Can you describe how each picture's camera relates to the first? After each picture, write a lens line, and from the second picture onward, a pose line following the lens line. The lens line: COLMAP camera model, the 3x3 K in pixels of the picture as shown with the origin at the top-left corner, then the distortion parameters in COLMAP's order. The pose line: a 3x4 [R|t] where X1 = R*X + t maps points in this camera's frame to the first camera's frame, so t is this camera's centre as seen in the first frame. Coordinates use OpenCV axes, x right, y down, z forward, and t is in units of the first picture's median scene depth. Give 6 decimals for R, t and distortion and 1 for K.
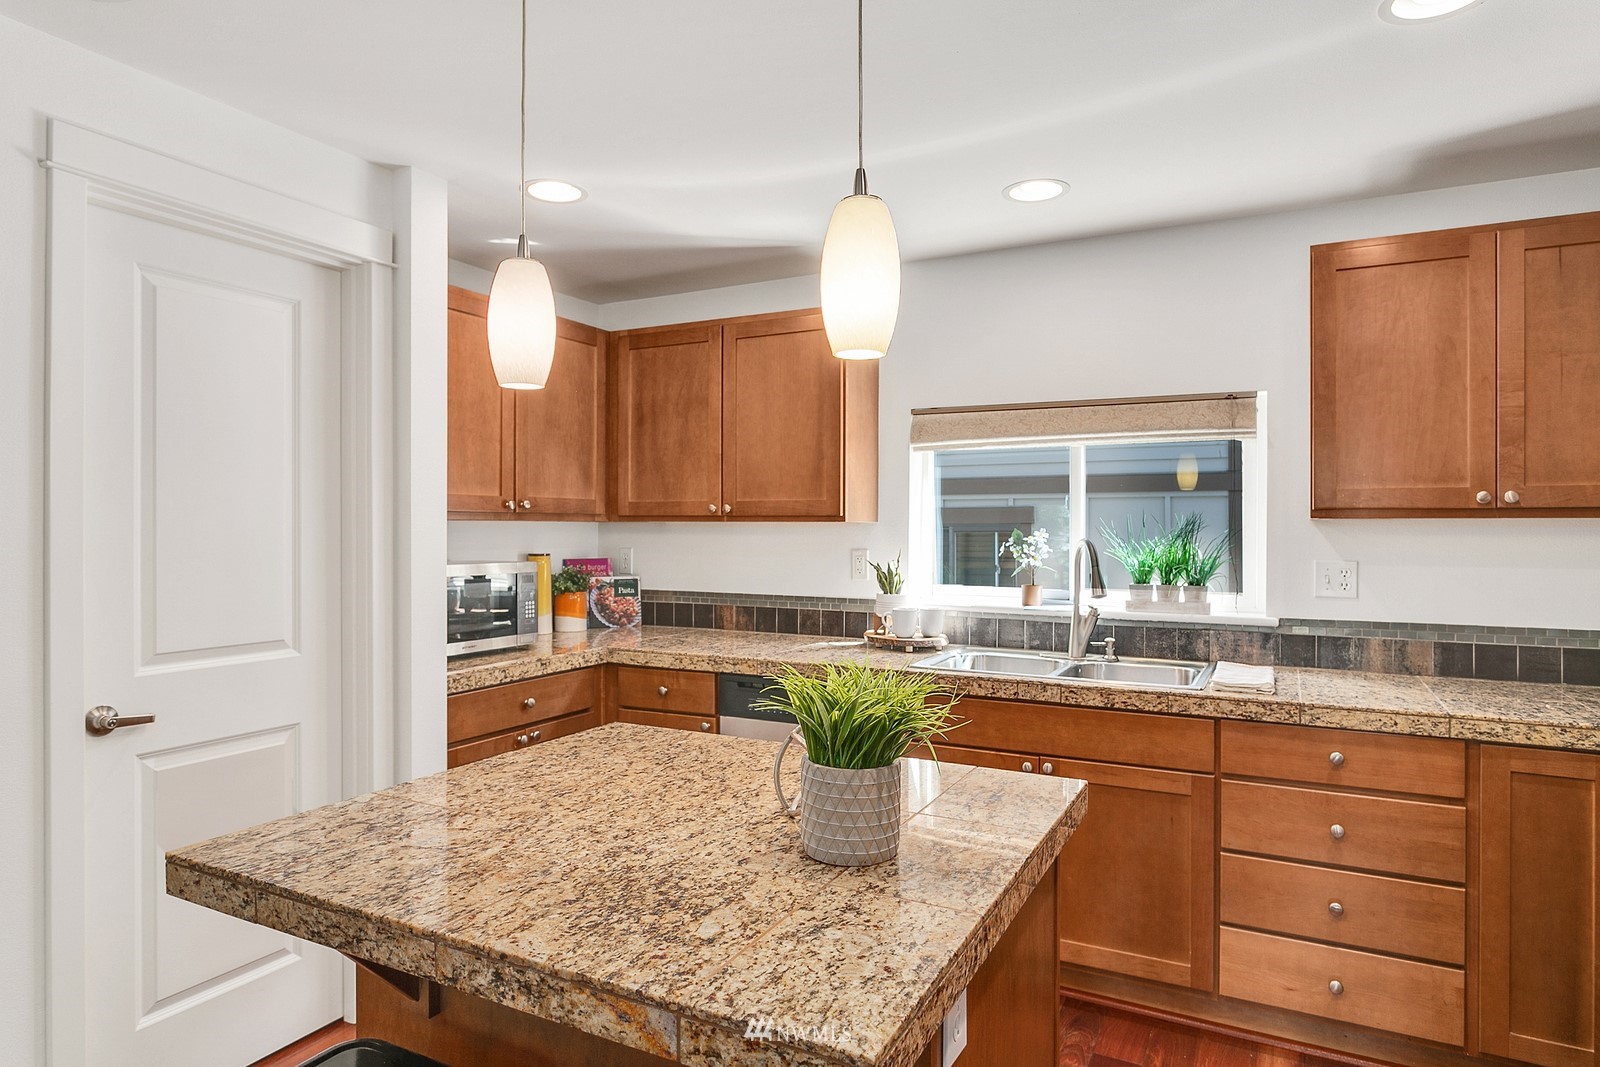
lens RADIAL K [[936.5, 0, 800.0], [0, 936.5, 533.5], [0, 0, 1]] dist [-0.004015, -0.000223]
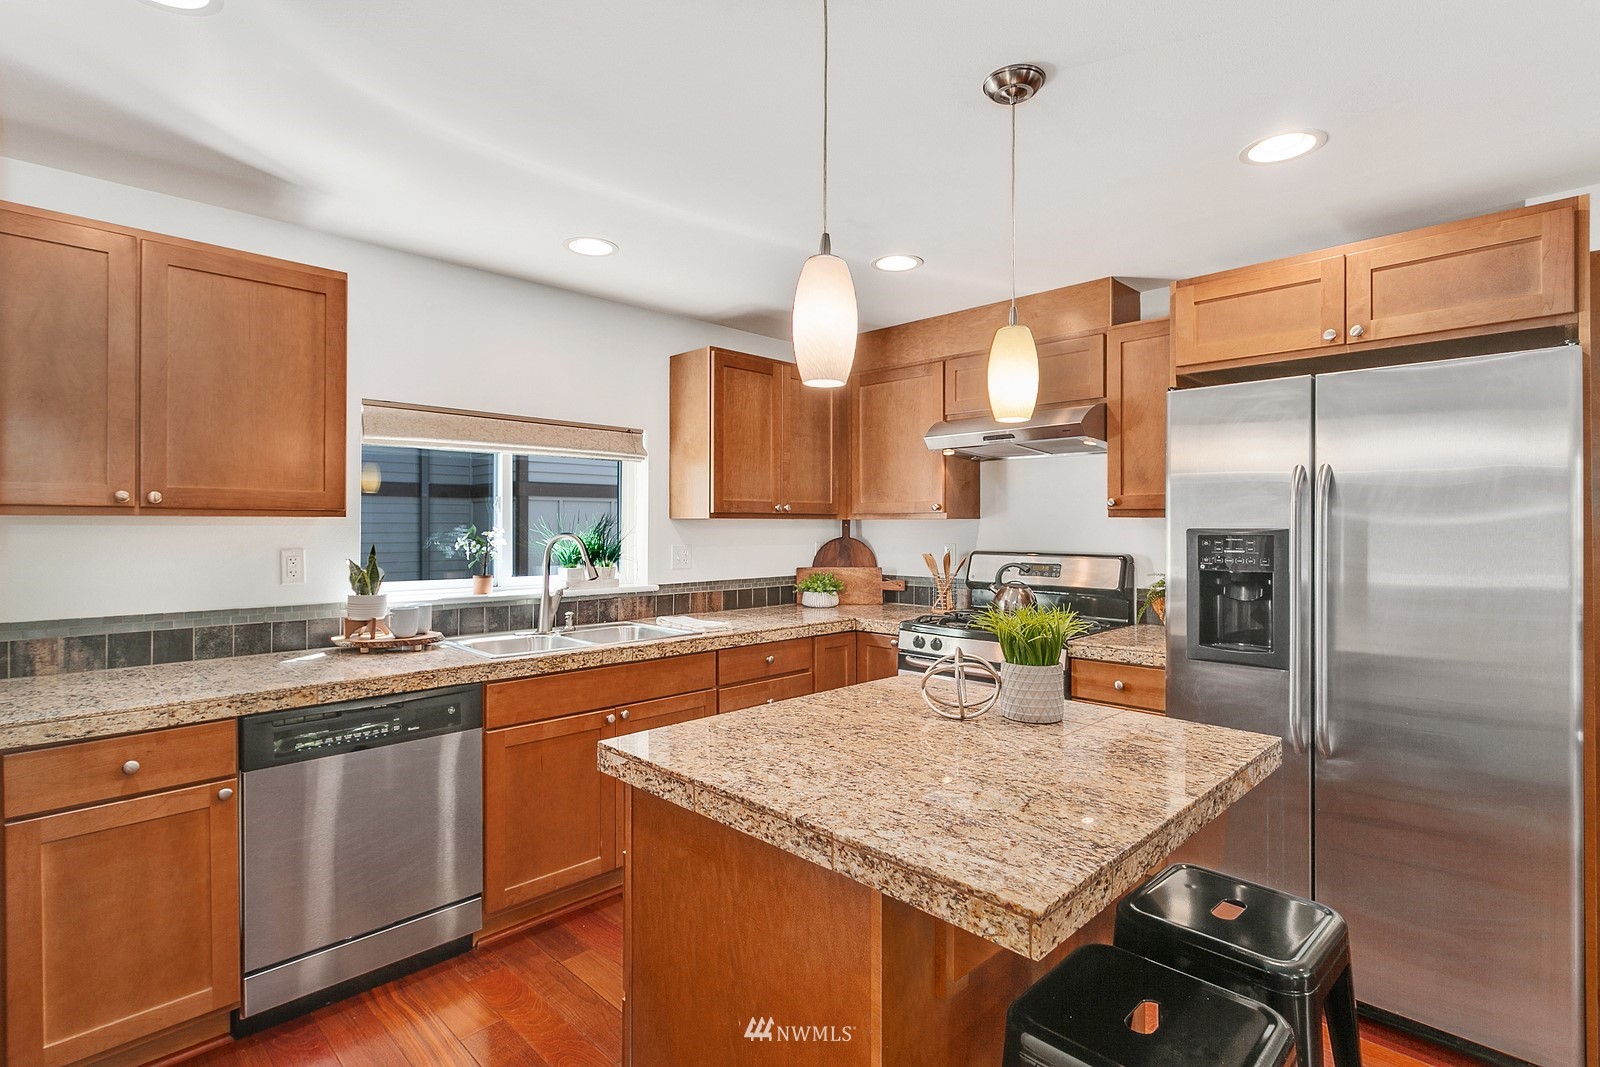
lens RADIAL K [[769.3, 0, 800.0], [0, 769.3, 533.5], [0, 0, 1]] dist [-0.000671, 0.000372]
pose [[0.300504, -0.011169, 0.953715, -0.715459], [0.004885, 0.999936, 0.010171, -0.003036], [-0.953768, 0.001602, 0.300539, 0.509910]]
